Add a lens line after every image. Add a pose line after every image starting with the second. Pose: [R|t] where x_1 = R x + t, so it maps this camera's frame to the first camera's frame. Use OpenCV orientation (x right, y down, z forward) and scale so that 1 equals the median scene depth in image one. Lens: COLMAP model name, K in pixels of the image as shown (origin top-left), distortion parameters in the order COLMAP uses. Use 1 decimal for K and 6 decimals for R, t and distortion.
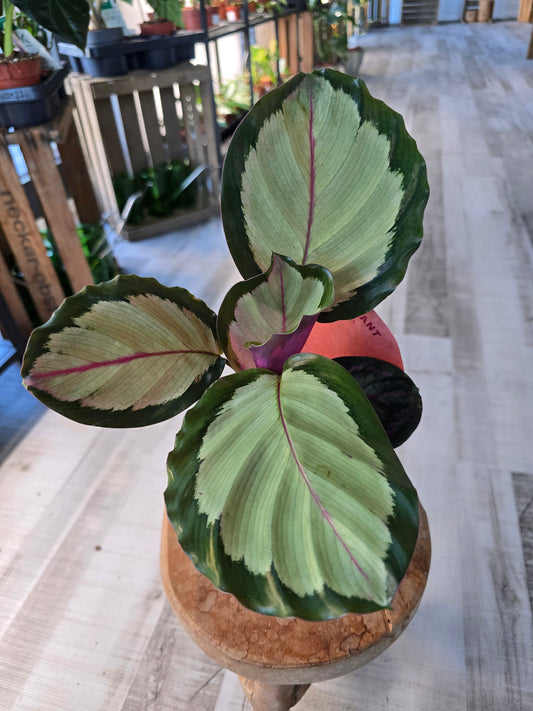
lens RADIAL K [[493.3, 0, 268.2], [0, 493.3, 353.4], [0, 0, 1]] dist [-0.000650, -0.009088]
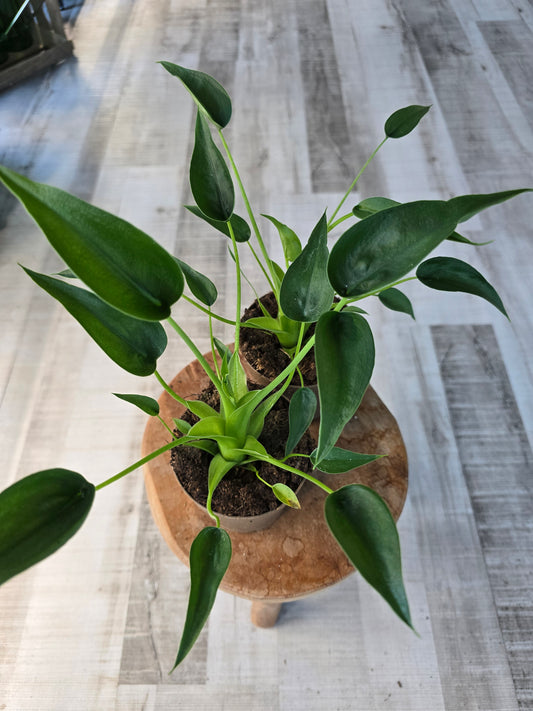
lens RADIAL K [[489.3, 0, 260.2], [0, 489.3, 358.2], [0, 0, 1]] dist [0.023570, -0.041044]
pose [[0.966064, -0.195308, 0.169043, -0.070606], [0.129509, 0.932472, 0.337228, -0.118679], [-0.223491, -0.303891, 0.926122, 0.075200]]
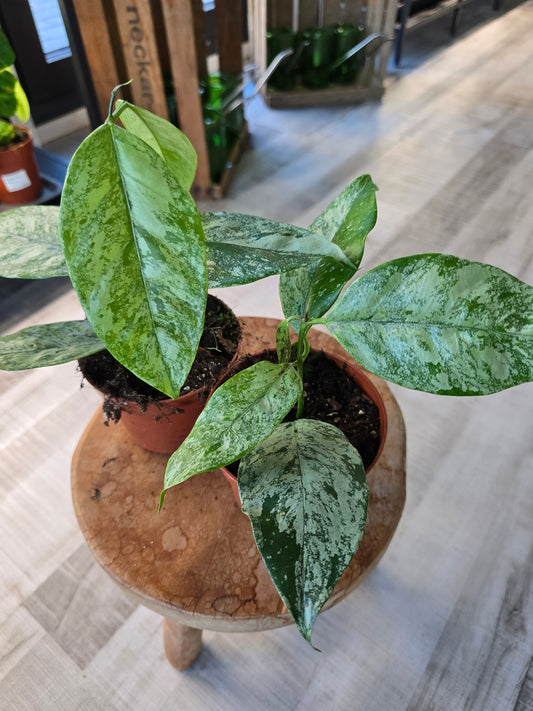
lens RADIAL K [[493.3, 0, 268.2], [0, 493.3, 353.4], [0, 0, 1]] dist [-0.000650, -0.009088]
pose [[0.922586, 0.319311, -0.216510, 0.134017], [-0.274319, 0.937567, 0.213814, 0.010089], [0.271266, -0.137869, 0.952579, 0.156680]]
